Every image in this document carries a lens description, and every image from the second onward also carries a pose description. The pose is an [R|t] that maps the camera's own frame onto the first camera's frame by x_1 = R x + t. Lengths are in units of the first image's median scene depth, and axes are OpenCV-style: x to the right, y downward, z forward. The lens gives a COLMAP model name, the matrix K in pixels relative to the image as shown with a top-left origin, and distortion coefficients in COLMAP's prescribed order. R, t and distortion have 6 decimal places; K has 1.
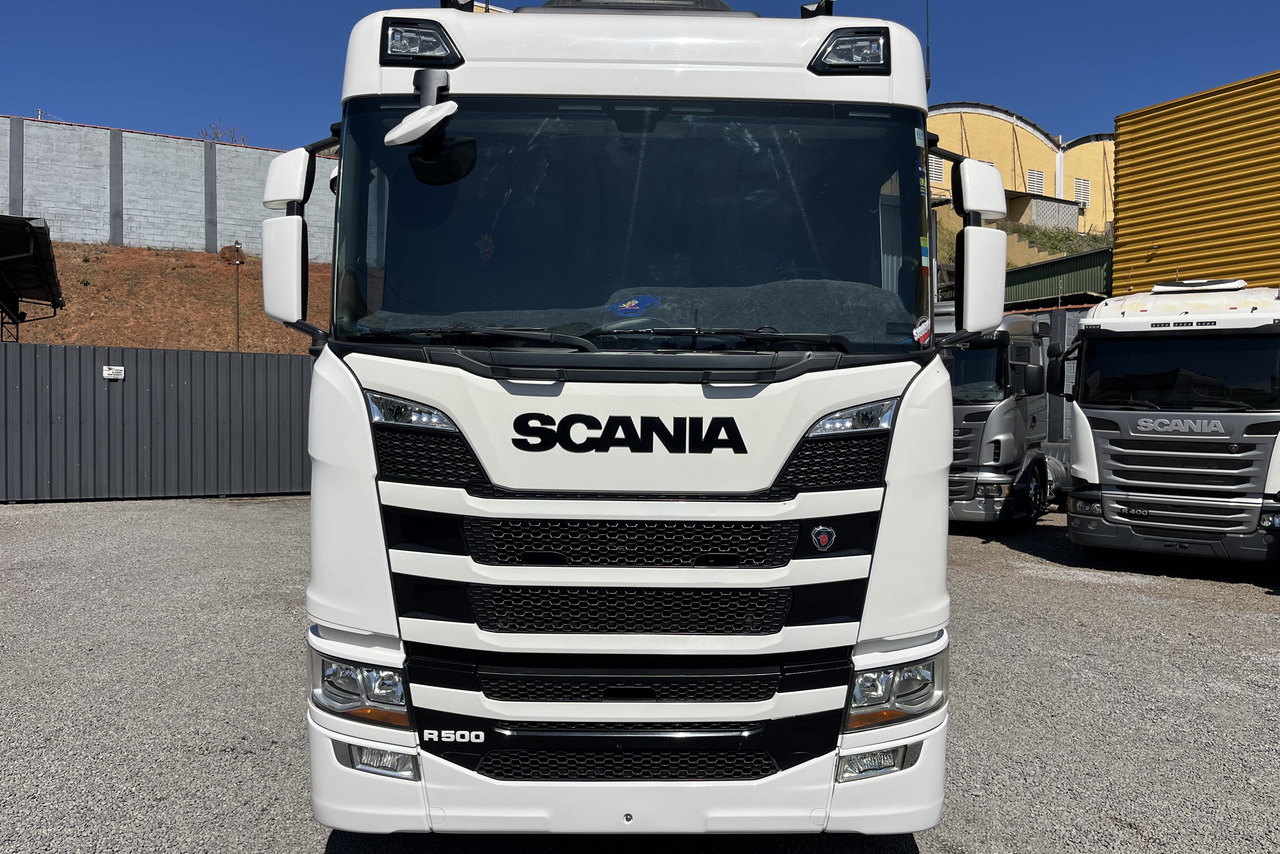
lens RADIAL K [[946.1, 0, 636.2], [0, 946.1, 403.3], [0, 0, 1]] dist [0.057981, -0.059903]
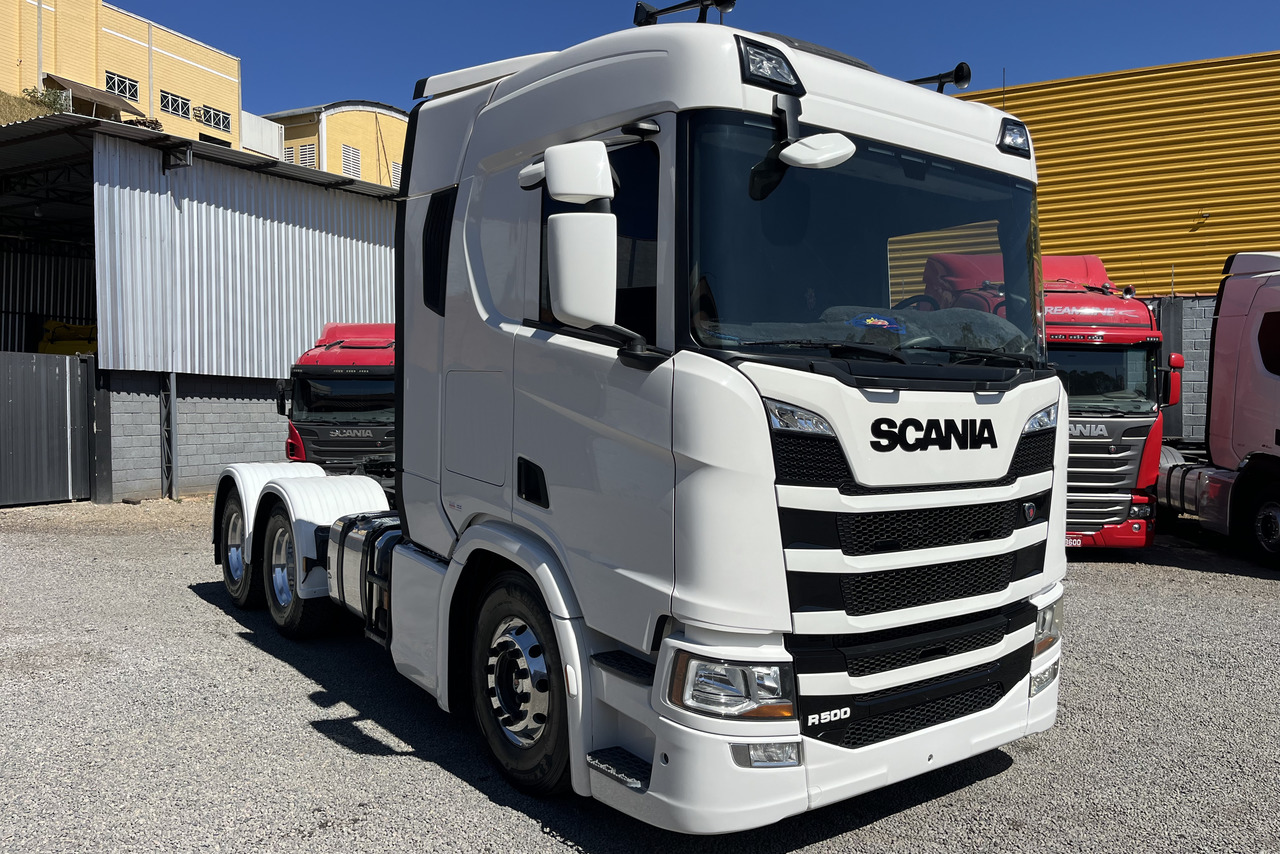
lens RADIAL K [[946.1, 0, 636.2], [0, 946.1, 403.3], [0, 0, 1]] dist [0.057981, -0.059903]
pose [[0.822701, -0.004772, 0.568455, -0.989996], [0.005600, 0.999984, 0.000290, -0.009102], [-0.568447, 0.002945, 0.822714, 0.231602]]
